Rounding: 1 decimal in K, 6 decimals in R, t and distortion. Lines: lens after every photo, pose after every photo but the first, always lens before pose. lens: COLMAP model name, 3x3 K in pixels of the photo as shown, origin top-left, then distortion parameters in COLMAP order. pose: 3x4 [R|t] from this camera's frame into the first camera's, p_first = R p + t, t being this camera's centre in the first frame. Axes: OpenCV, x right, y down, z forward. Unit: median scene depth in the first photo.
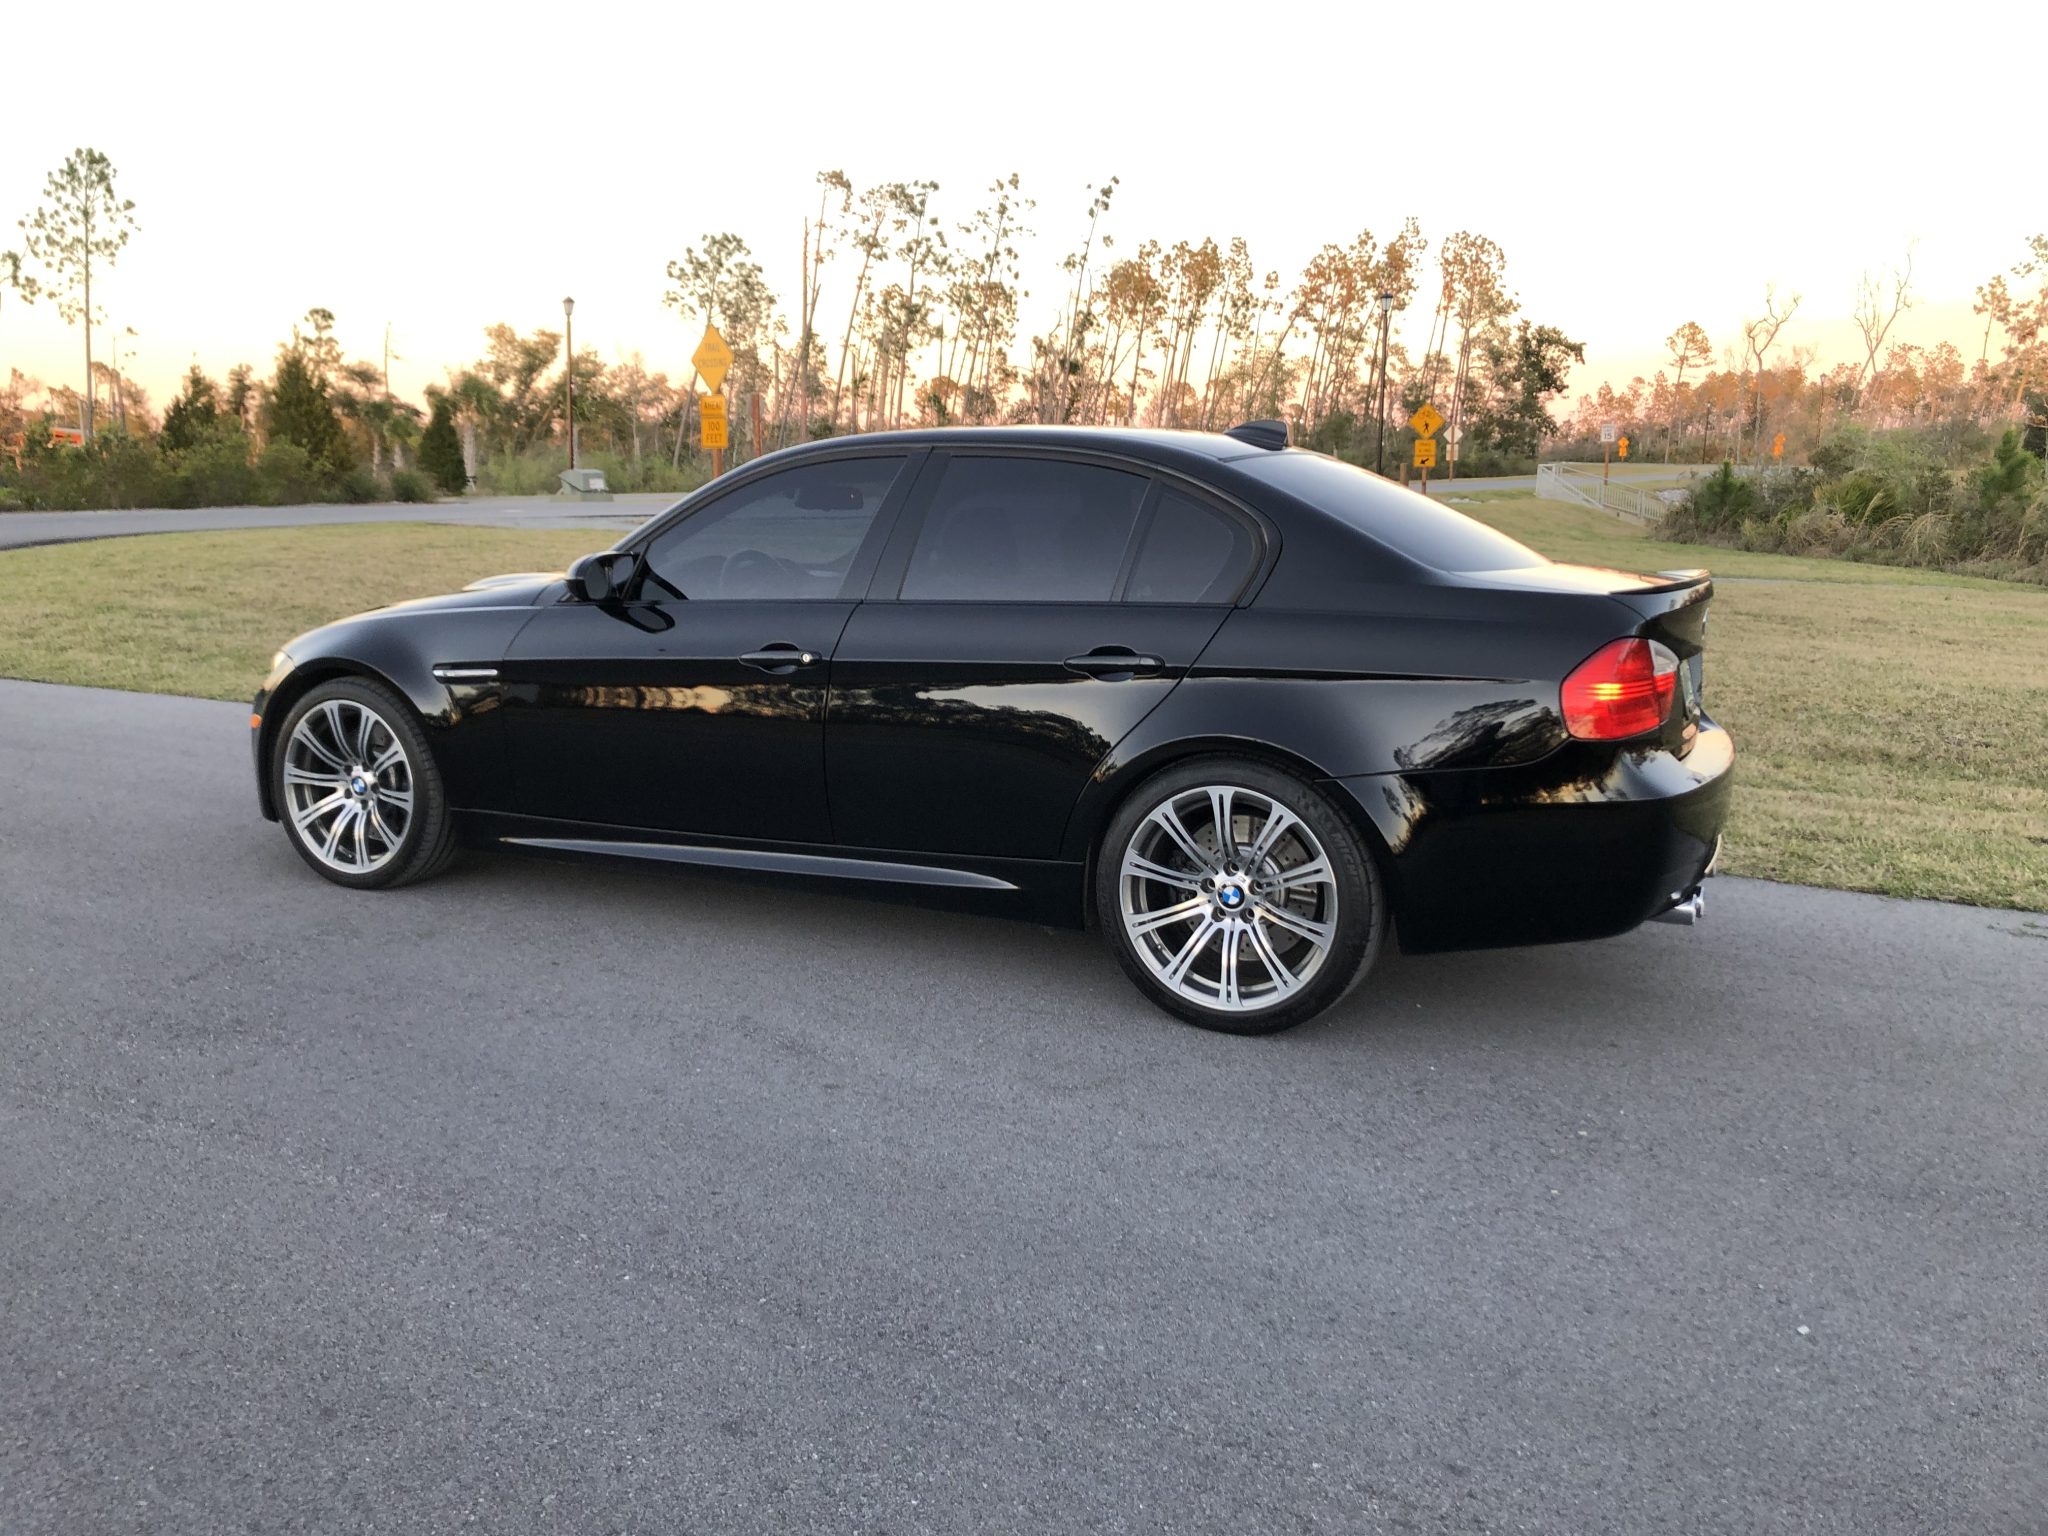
lens RADIAL K [[1678.5, 0, 1005.7], [0, 1678.5, 750.0], [0, 0, 1]] dist [0.024414, -0.017635]
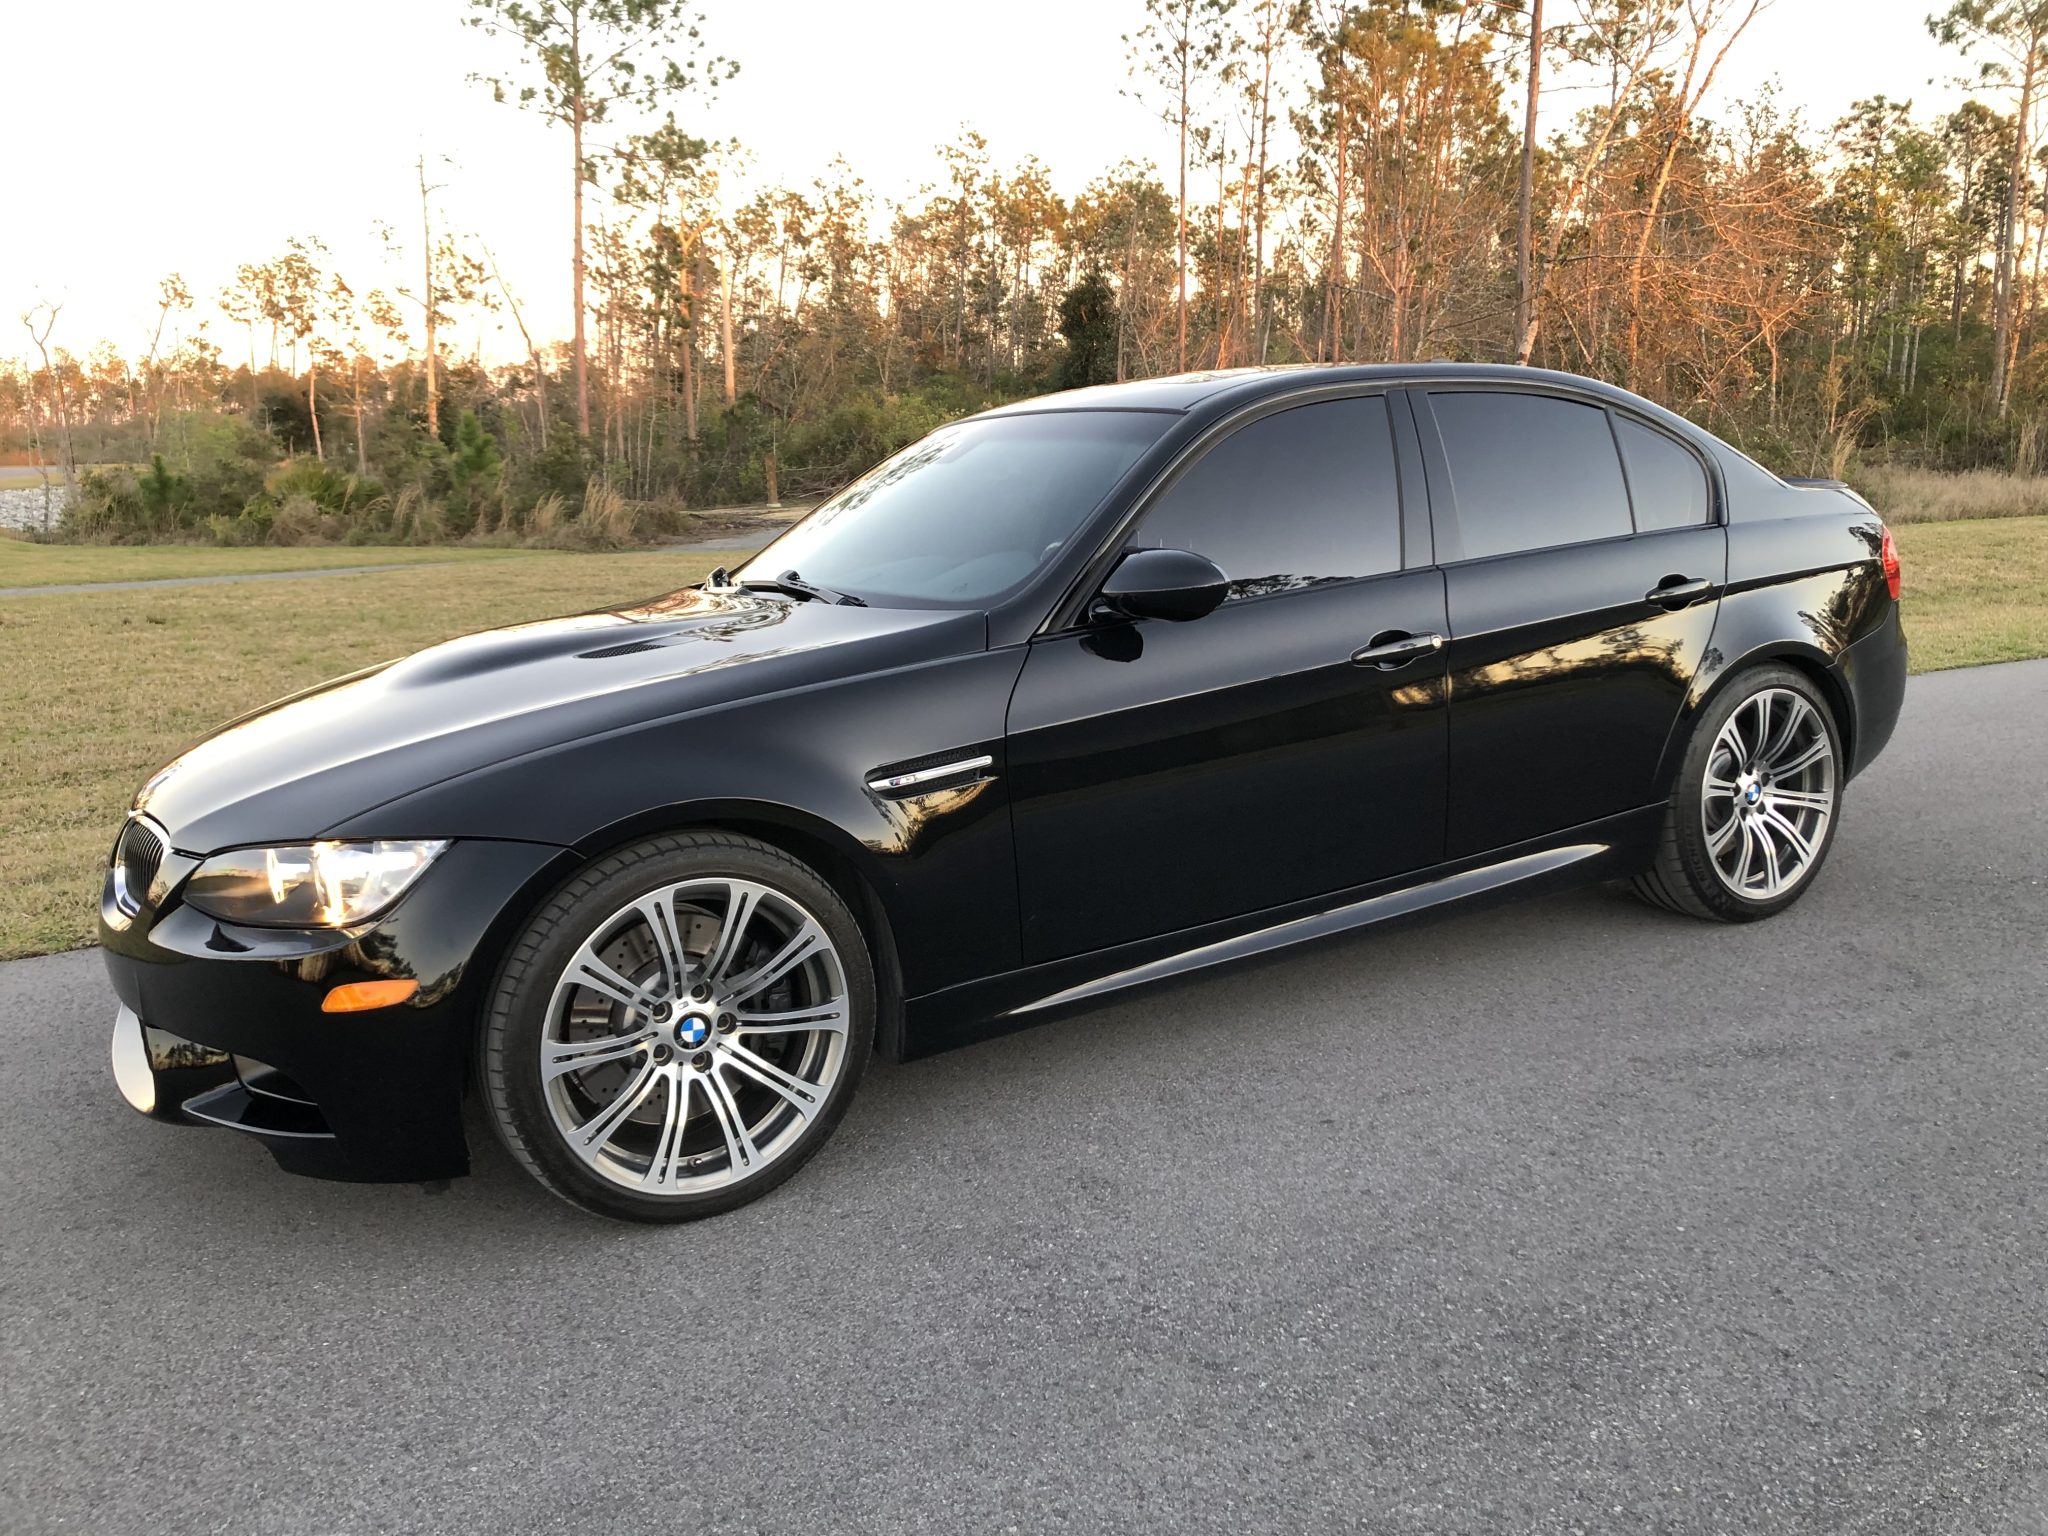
lens RADIAL K [[1681.9, 0, 1048.3], [0, 1681.9, 752.7], [0, 0, 1]] dist [0.022563, -0.019613]
pose [[0.526448, -0.187383, 0.829301, -0.104608], [0.184815, 0.977308, 0.103503, -0.014042], [-0.829877, 0.098779, 0.549133, 0.082338]]
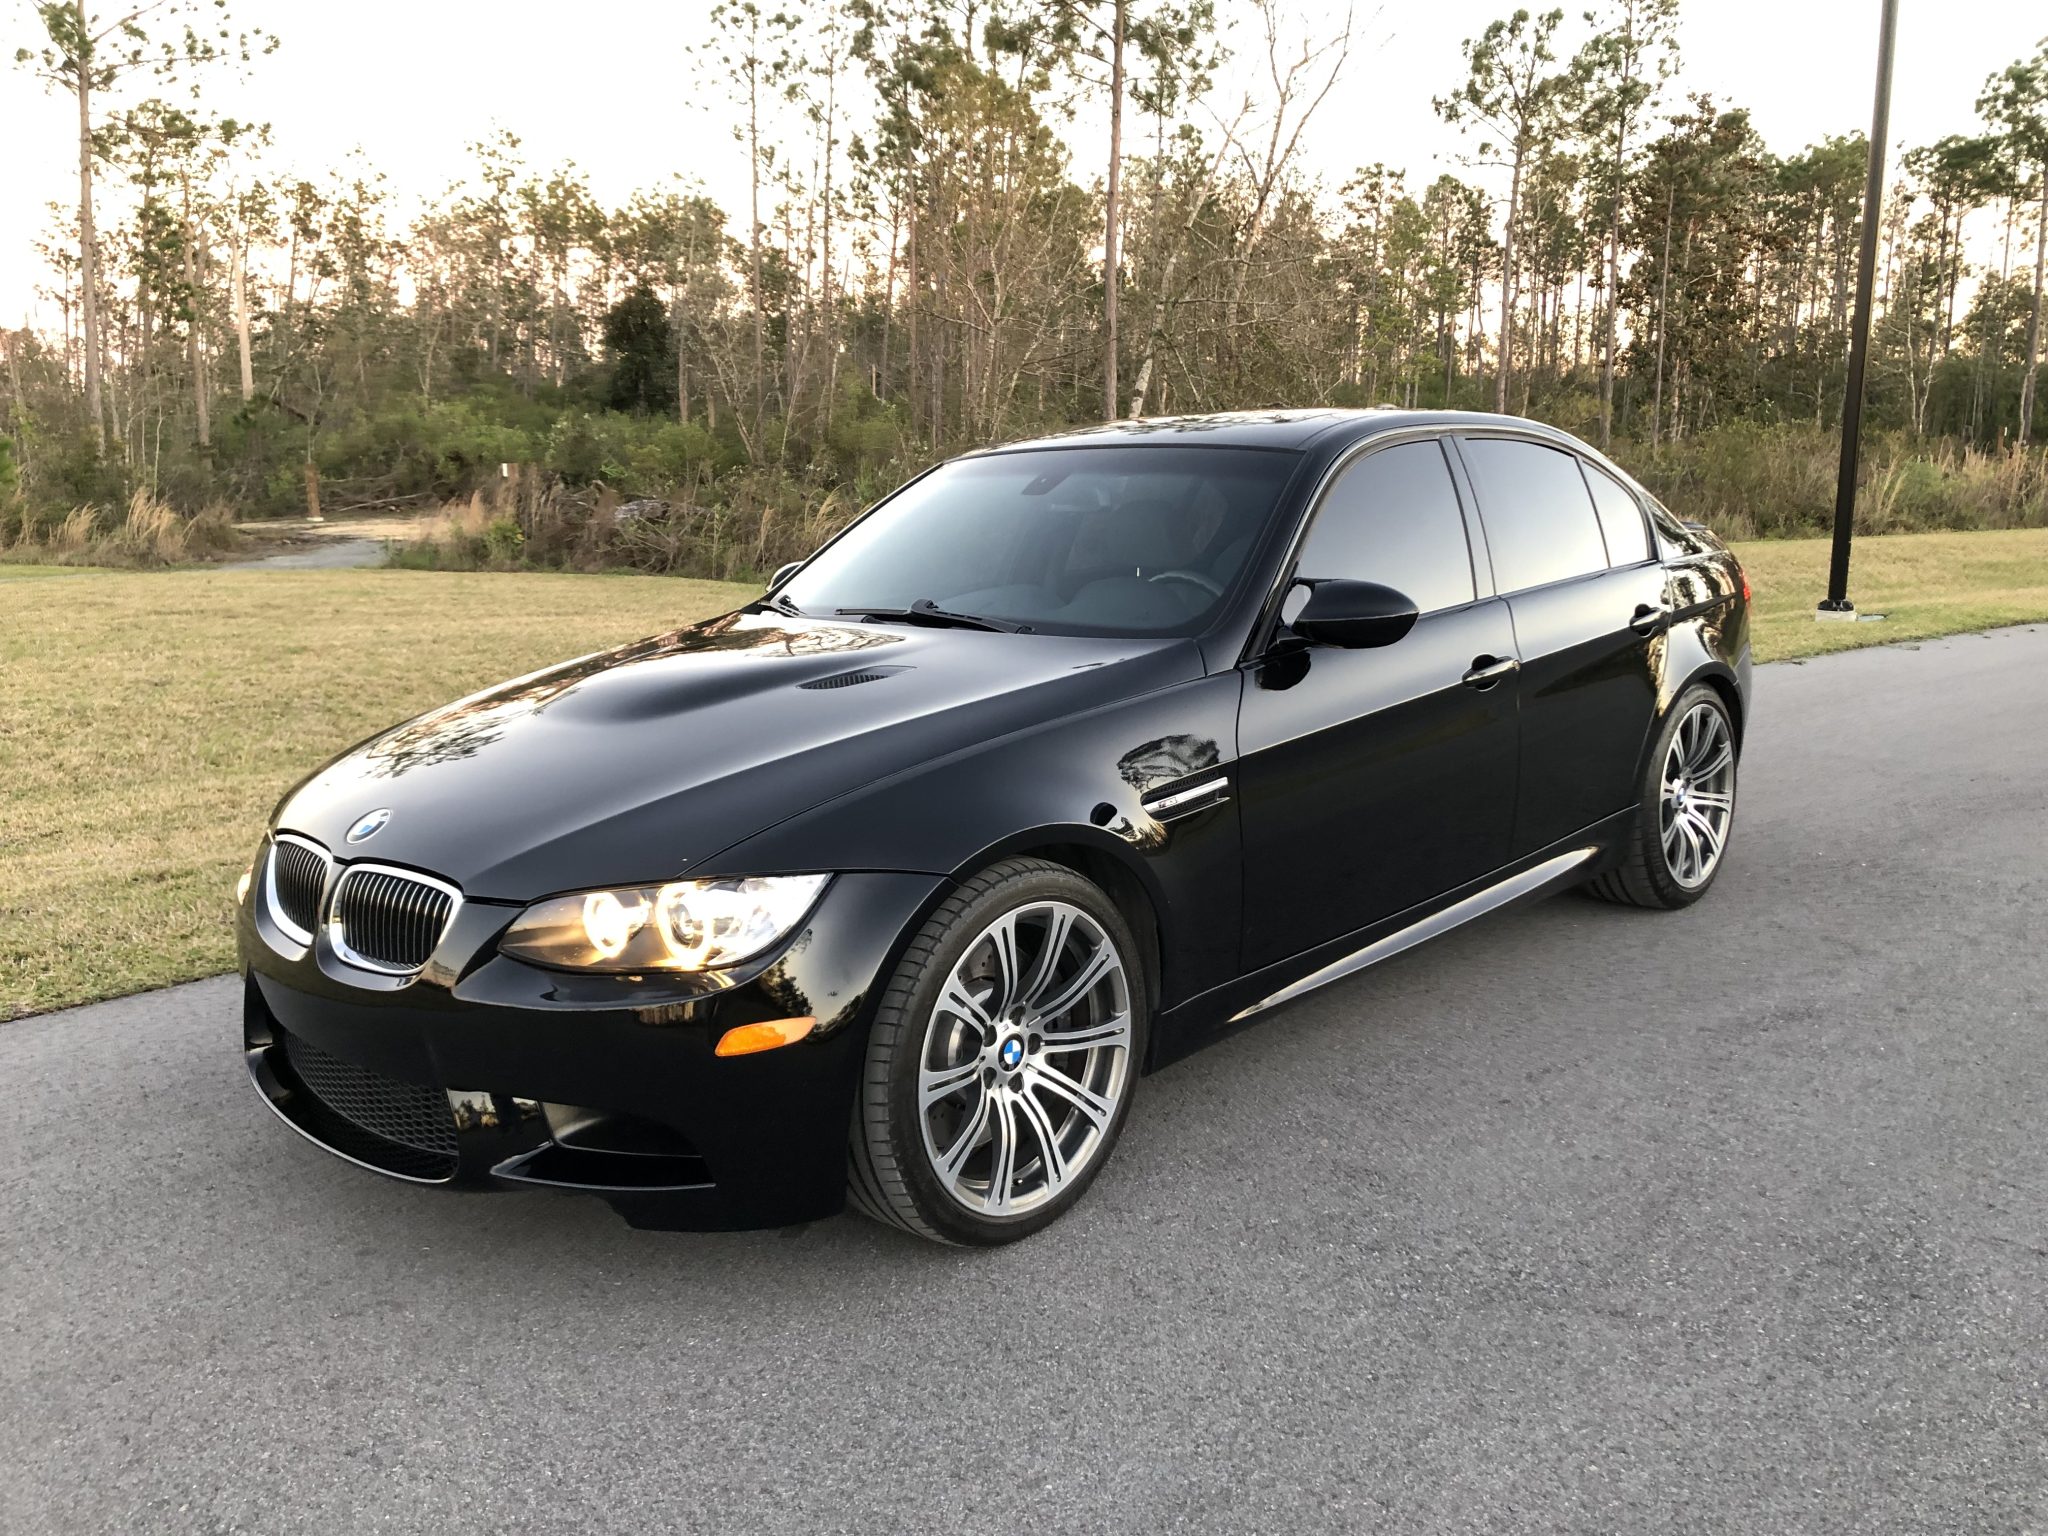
lens RADIAL K [[1681.9, 0, 1040.6], [0, 1681.9, 782.9], [0, 0, 1]] dist [0.022563, -0.019613]
pose [[0.284505, -0.201404, 0.937280, -0.121553], [0.174104, 0.972280, 0.156077, -0.020656], [-0.942733, 0.118779, 0.311683, 0.111541]]
